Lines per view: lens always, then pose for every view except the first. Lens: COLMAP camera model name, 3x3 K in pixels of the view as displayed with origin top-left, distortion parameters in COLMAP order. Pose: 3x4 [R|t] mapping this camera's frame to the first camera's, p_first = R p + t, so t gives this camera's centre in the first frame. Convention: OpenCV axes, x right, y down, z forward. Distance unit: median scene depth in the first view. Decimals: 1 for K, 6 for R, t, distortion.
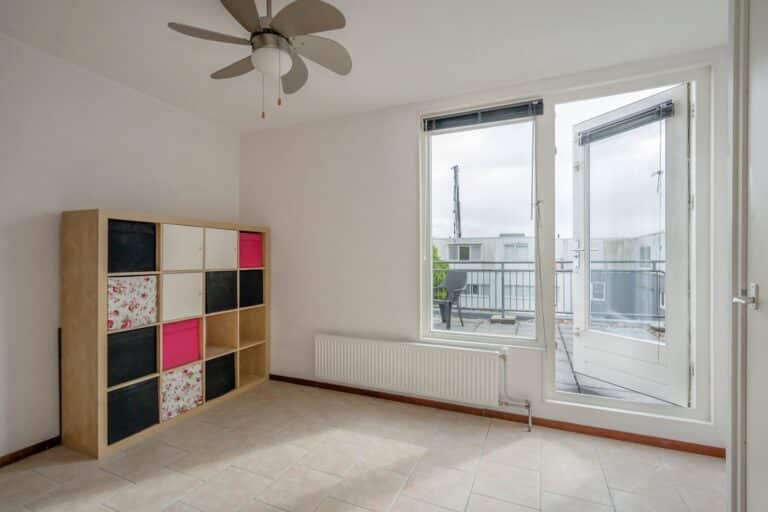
lens RADIAL K [[356.4, 0, 383.5], [0, 356.4, 250.1], [0, 0, 1]] dist [-0.017282, 0.000255]
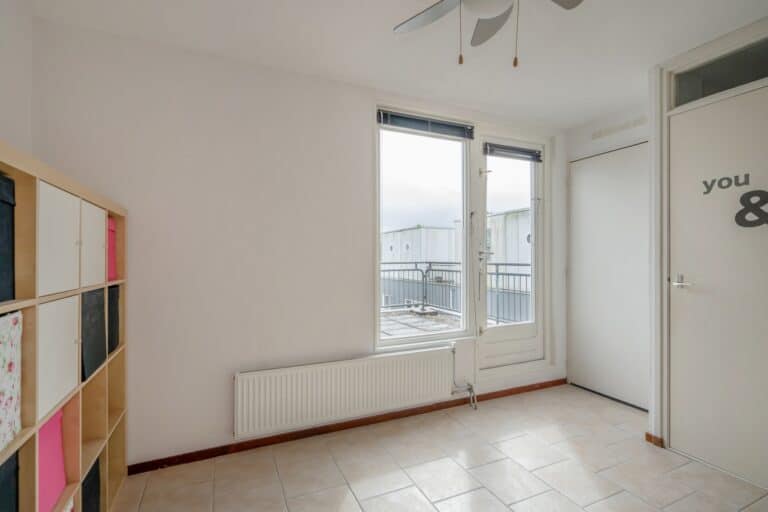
lens RADIAL K [[360.4, 0, 384.0], [0, 360.4, 256.0], [0, 0, 1]] dist [-0.000694, 0.000133]
pose [[0.659689, 0.006843, 0.751508, -0.636038], [-0.019647, 0.999774, 0.008143, 0.000689], [-0.751282, -0.020137, 0.659674, 0.416301]]
